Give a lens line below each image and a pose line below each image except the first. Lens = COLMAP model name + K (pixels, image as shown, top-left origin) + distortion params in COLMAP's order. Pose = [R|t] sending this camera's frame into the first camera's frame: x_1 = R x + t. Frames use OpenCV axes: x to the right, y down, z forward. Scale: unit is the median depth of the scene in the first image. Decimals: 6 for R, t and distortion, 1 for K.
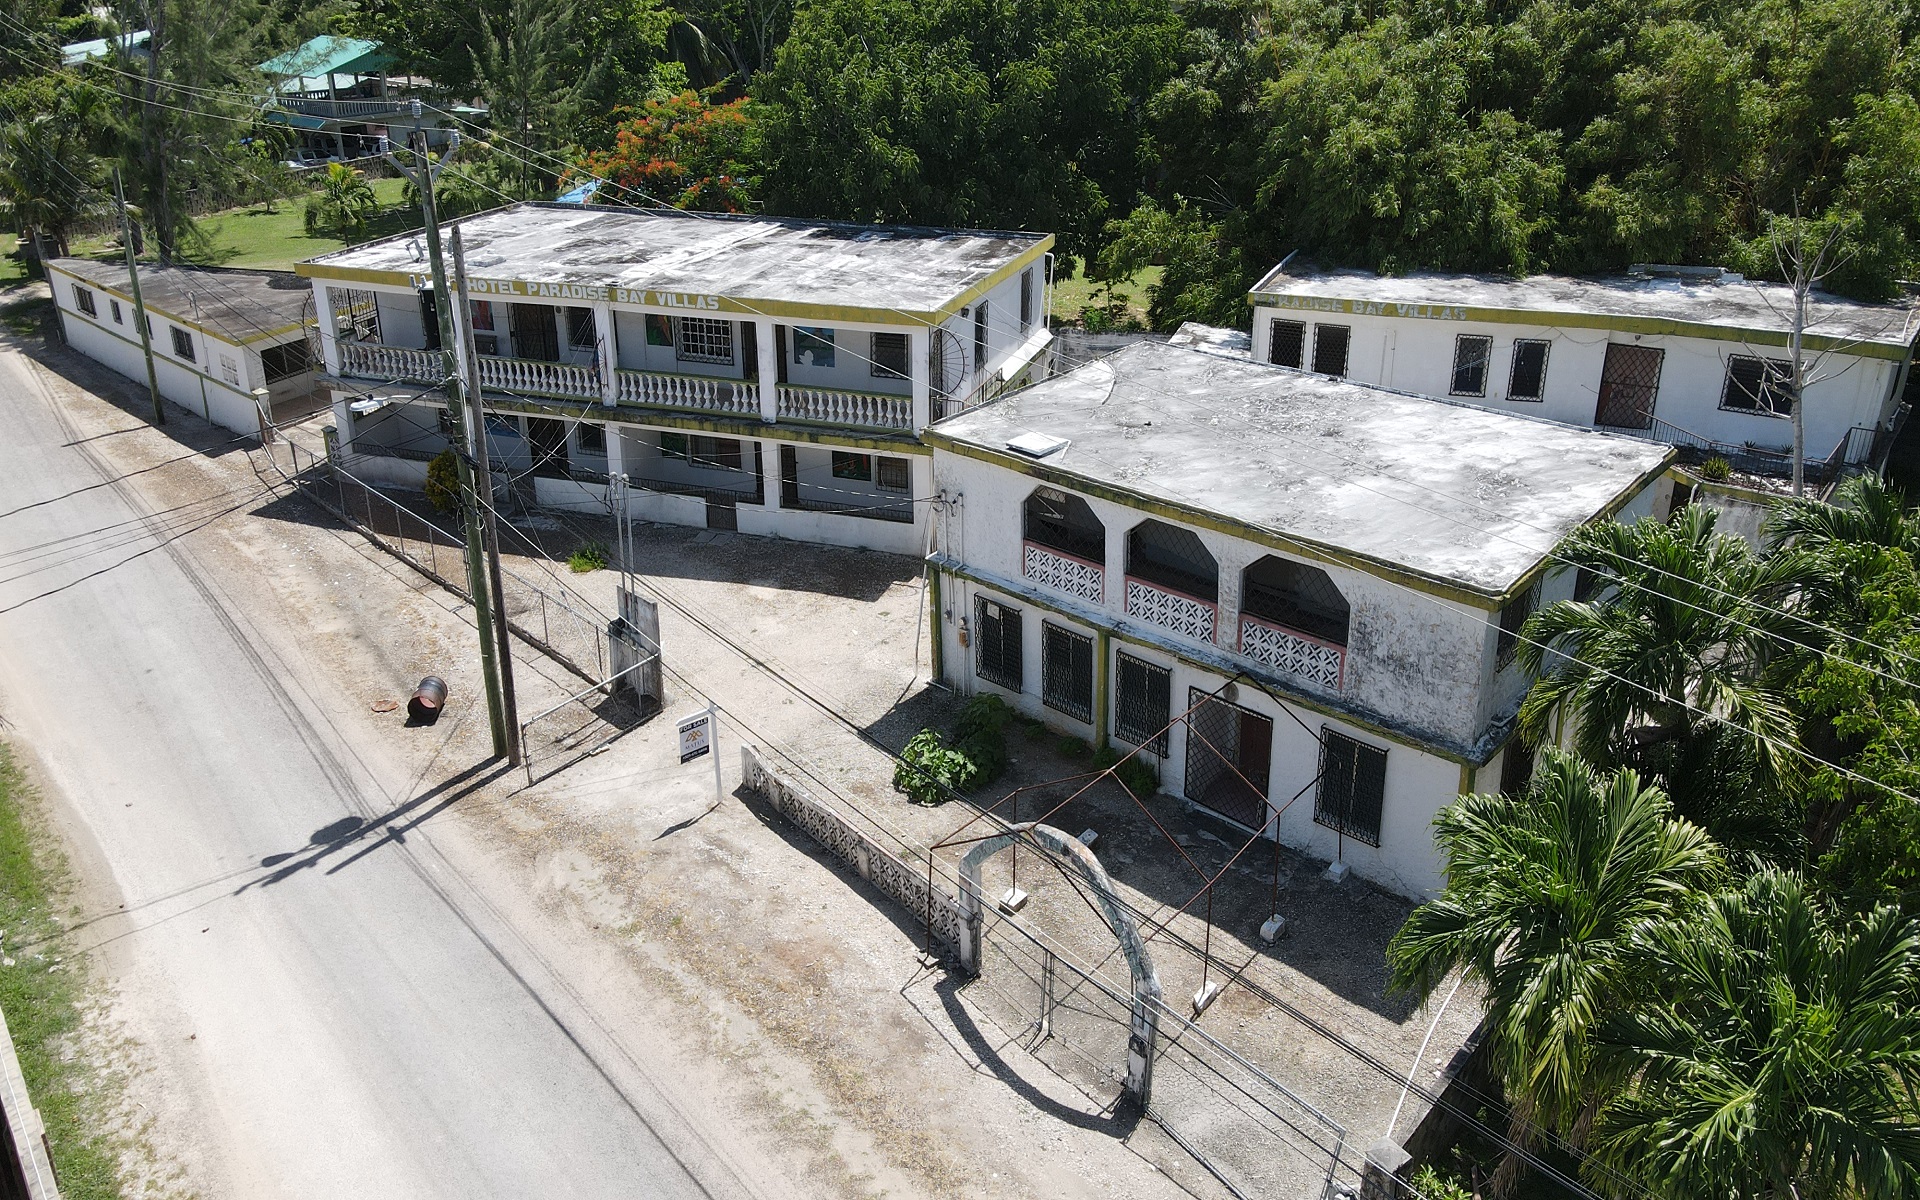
lens RADIAL K [[1437.1, 0, 927.5], [0, 1437.1, 596.6], [0, 0, 1]] dist [-0.016013, 0.094360]
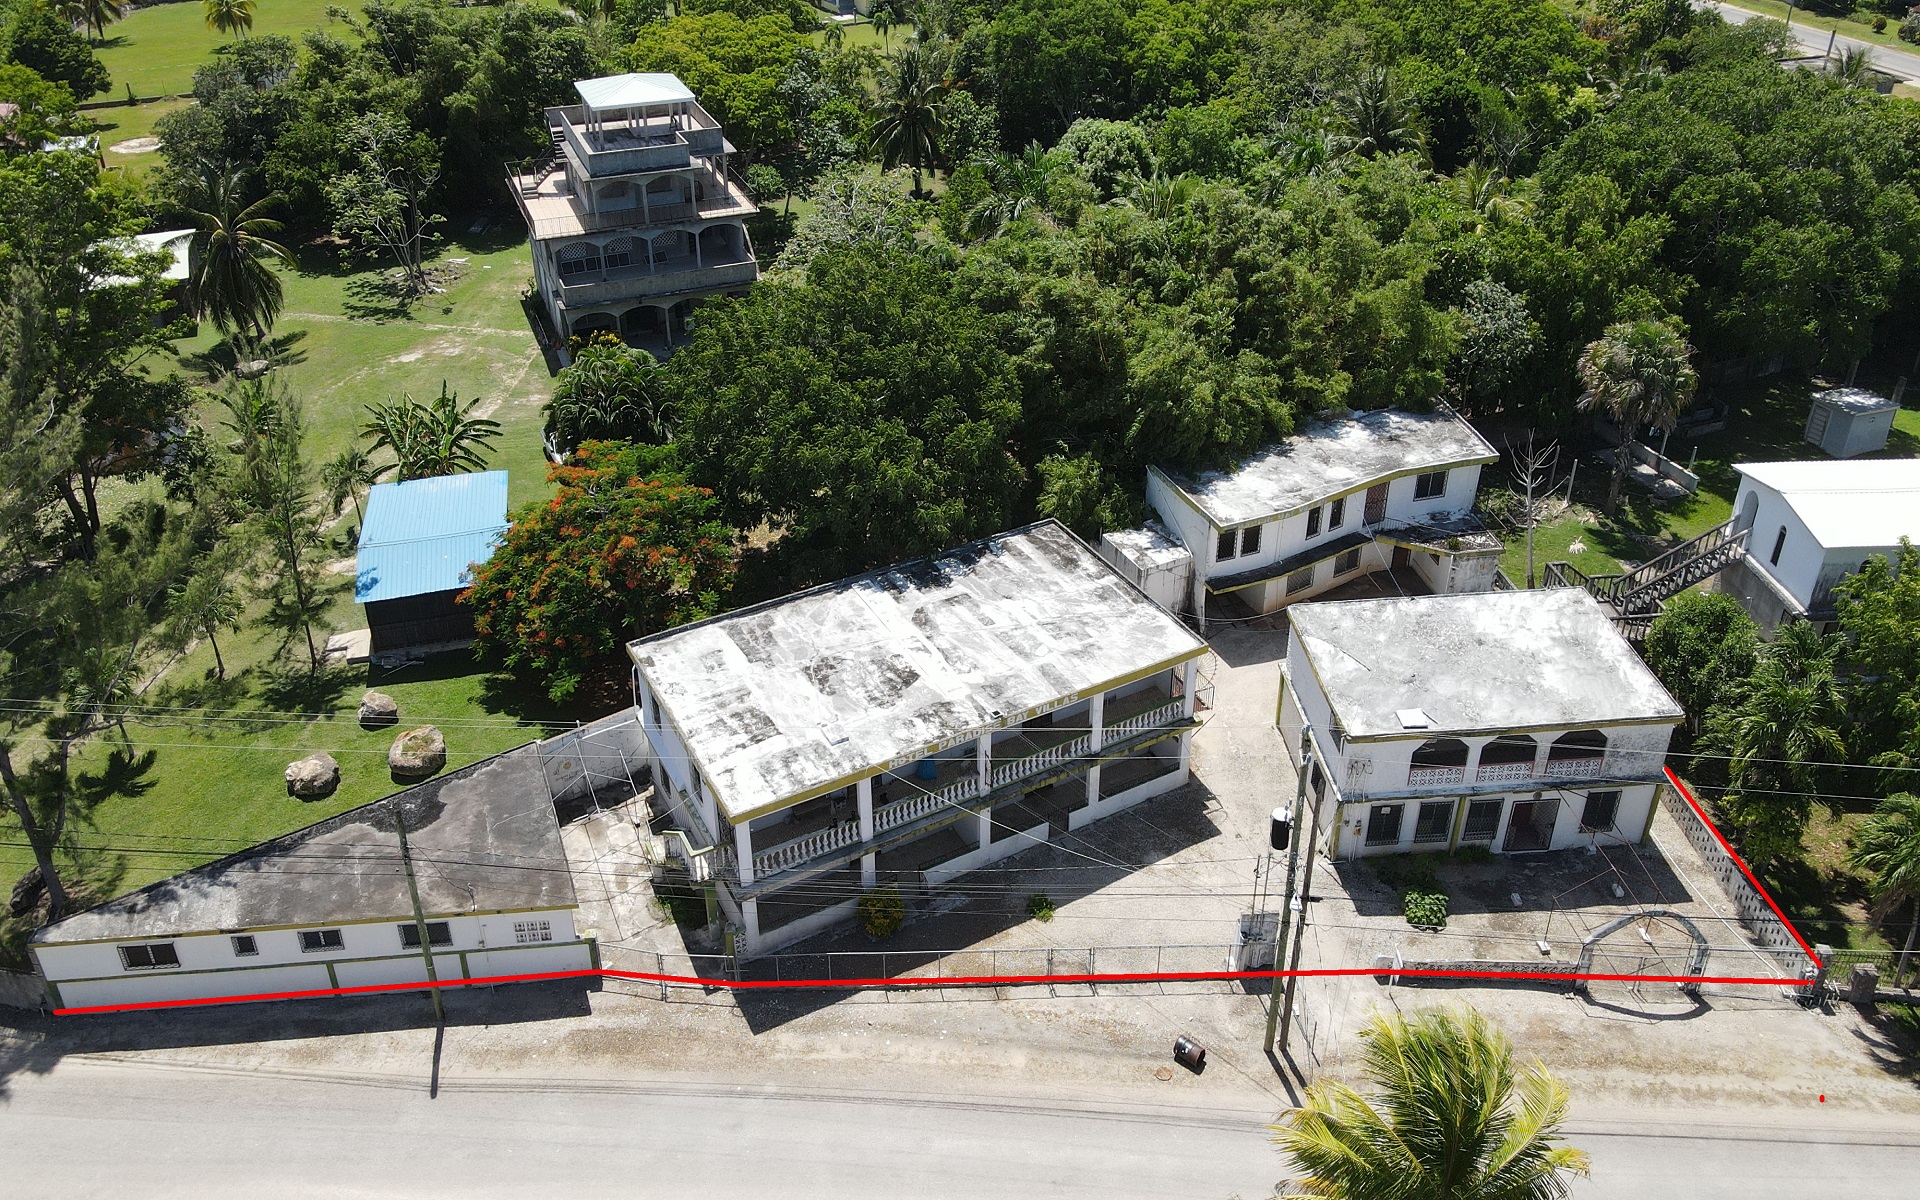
lens RADIAL K [[1450.9, 0, 954.2], [0, 1450.9, 594.6], [0, 0, 1]] dist [0.009638, 0.008704]
pose [[0.661208, -0.399225, 0.635156, -1.158496], [0.318027, 0.915970, 0.244658, -0.729591], [-0.679457, 0.040227, 0.732611, 0.053028]]
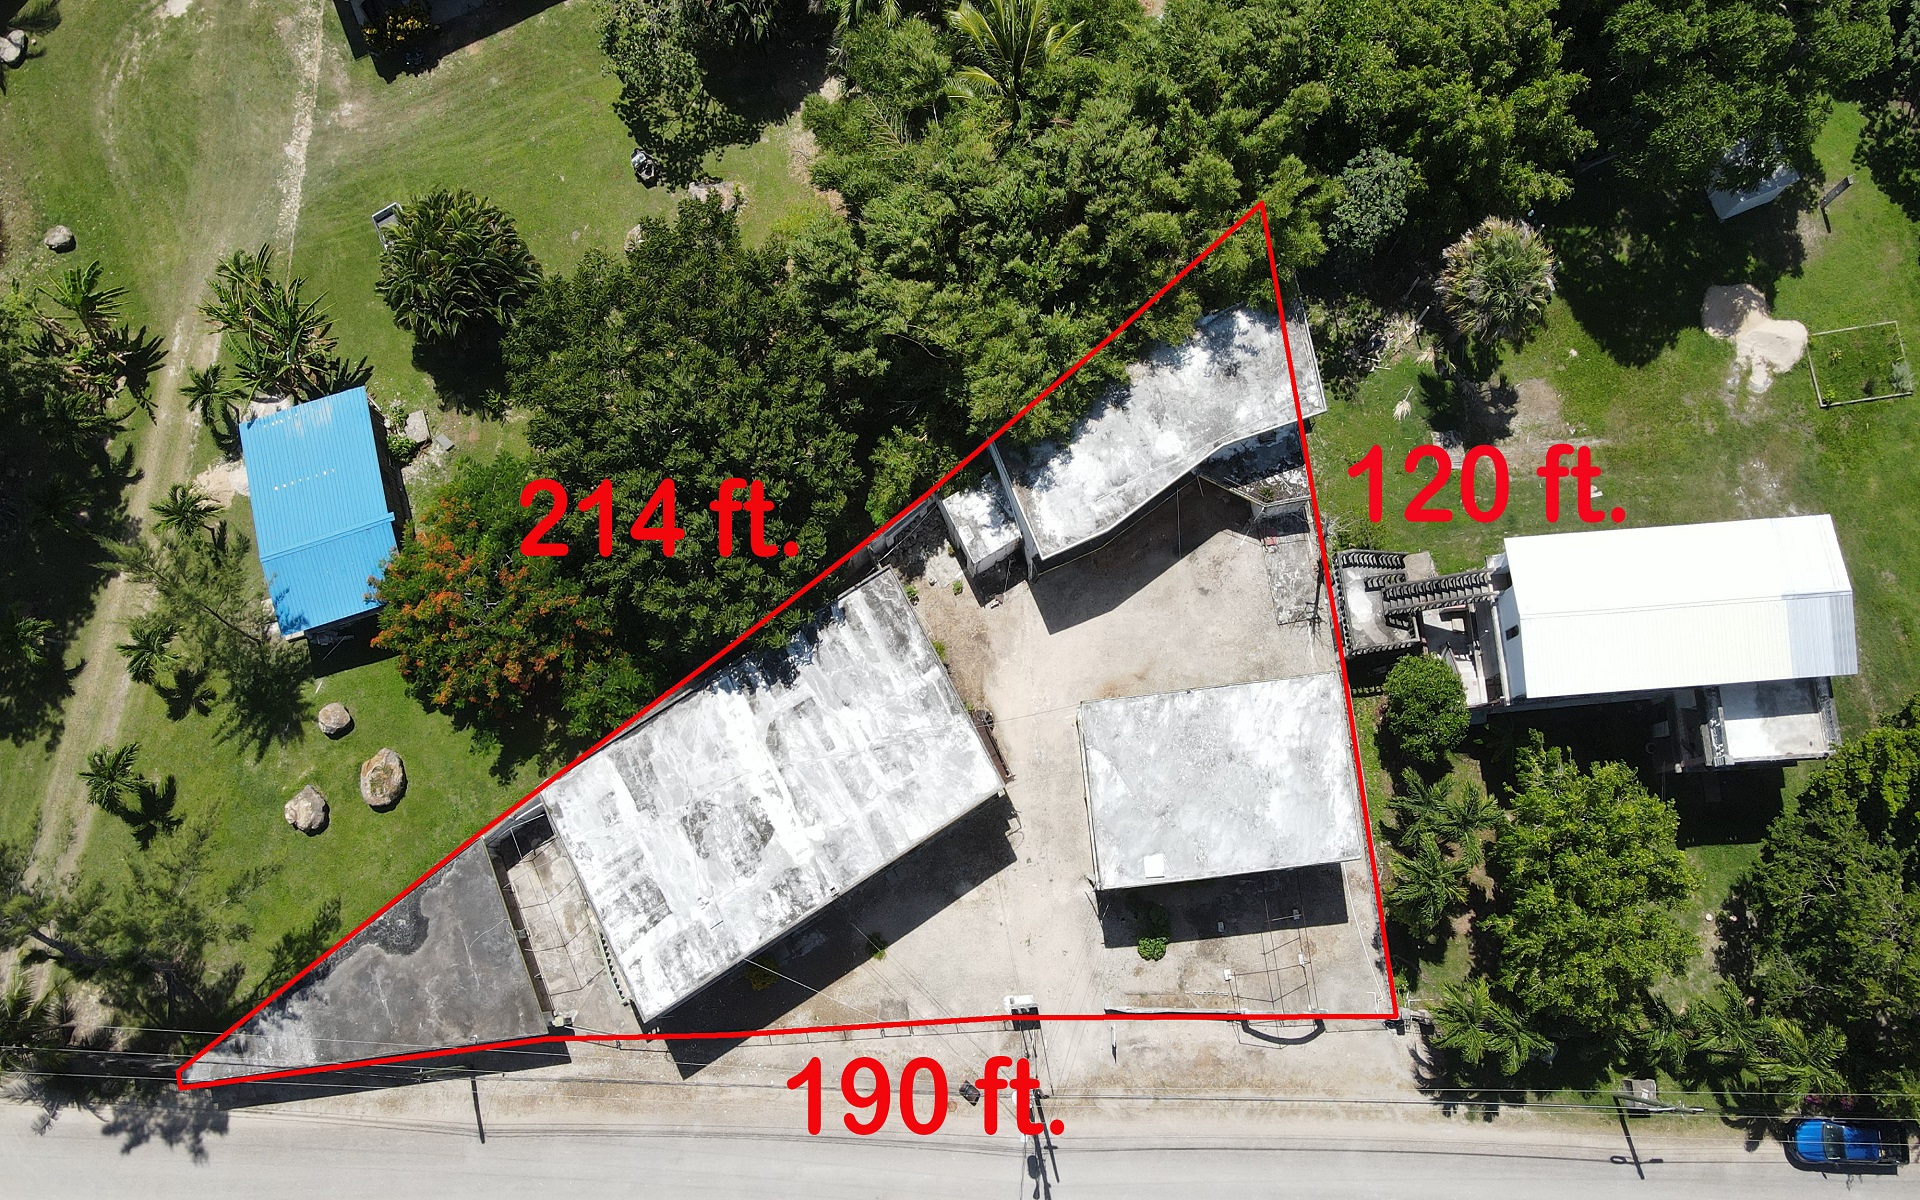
lens RADIAL K [[1437.1, 0, 927.5], [0, 1437.1, 596.6], [0, 0, 1]] dist [-0.016013, 0.094360]
pose [[0.637875, -0.749338, 0.177784, -0.202147], [0.333810, 0.477048, 0.813016, -1.950622], [-0.694036, -0.459257, 0.554434, 0.143424]]
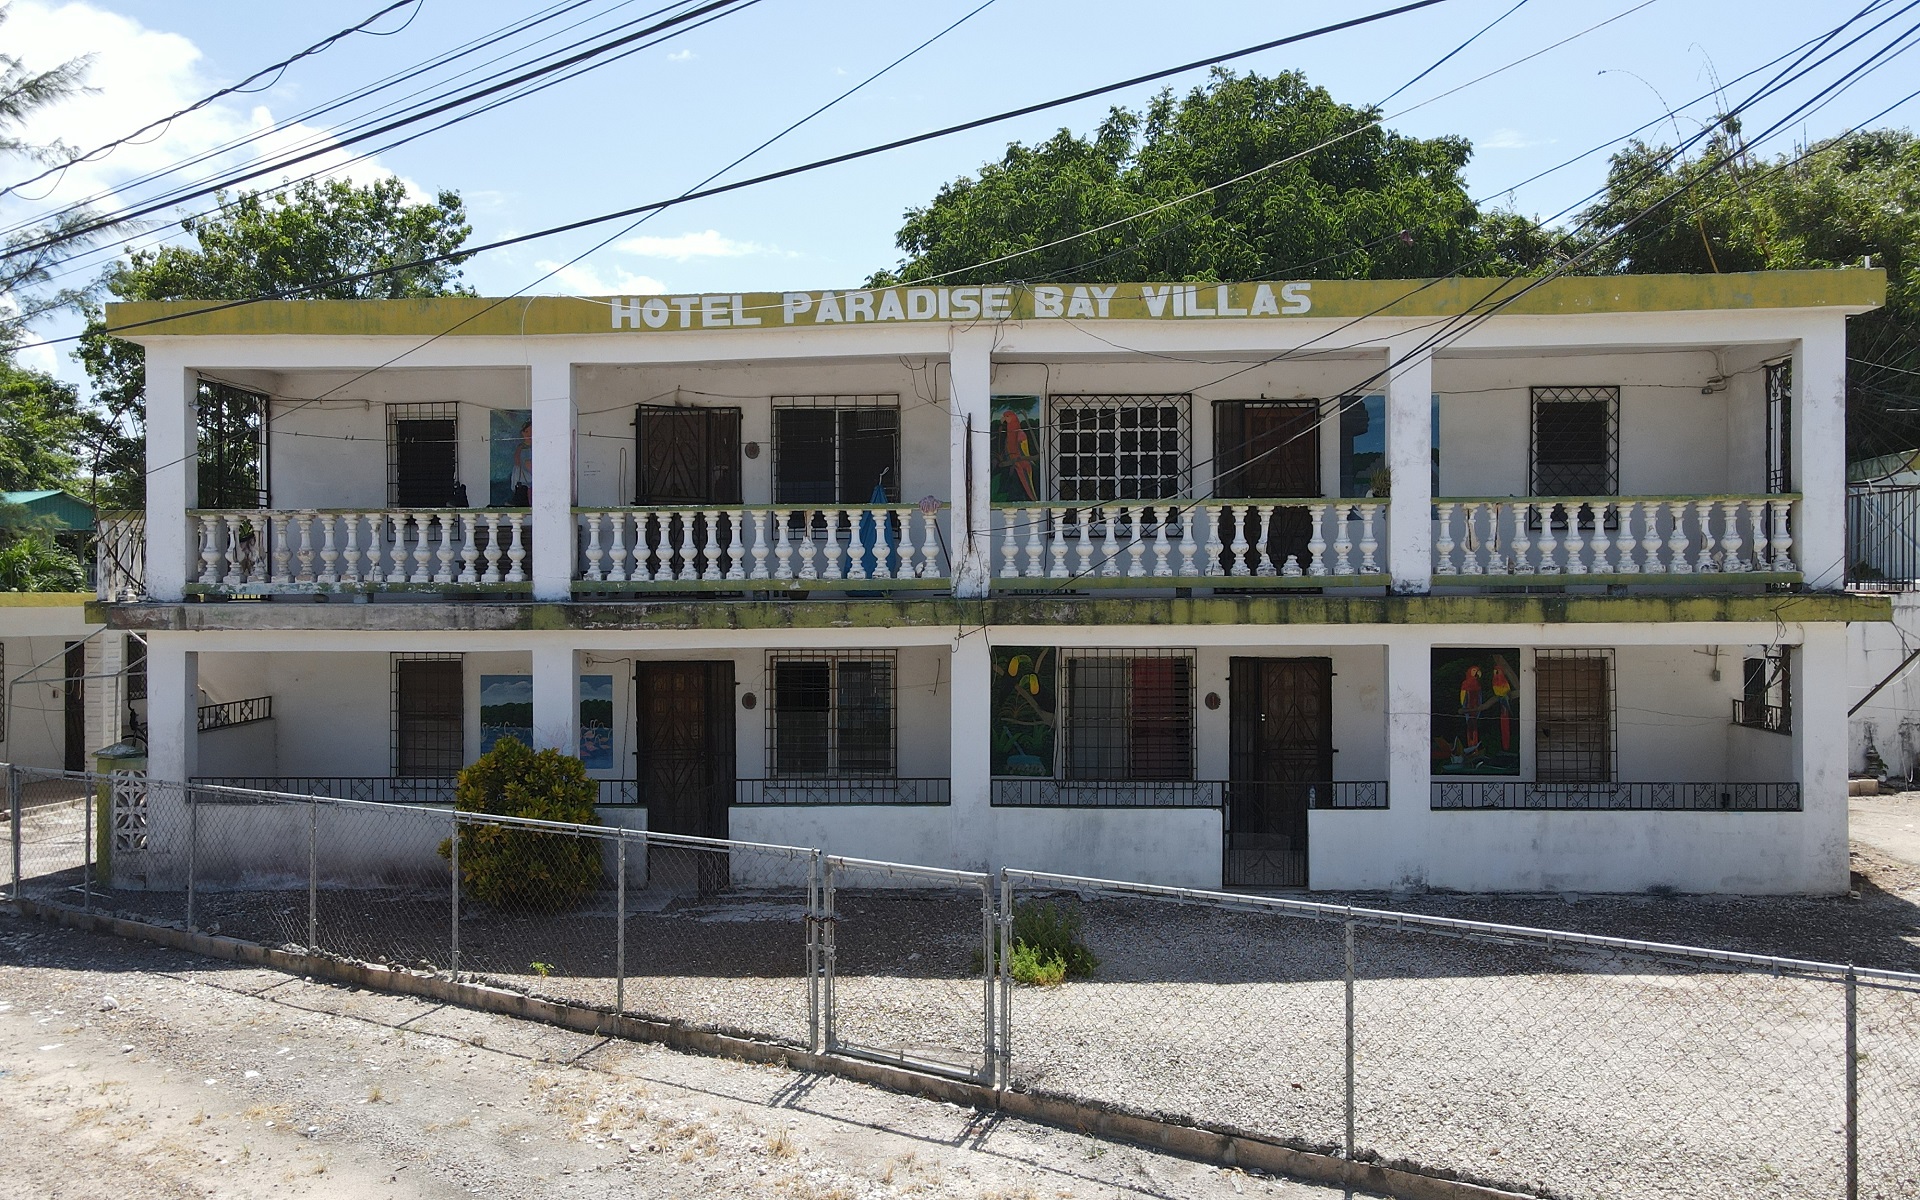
lens RADIAL K [[1437.1, 0, 927.5], [0, 1437.1, 596.6], [0, 0, 1]] dist [-0.016013, 0.094360]
pose [[0.960290, 0.008817, 0.278865, -0.400094], [0.112497, 0.902414, -0.415924, 0.040900], [-0.255319, 0.430779, 0.865588, 0.751473]]
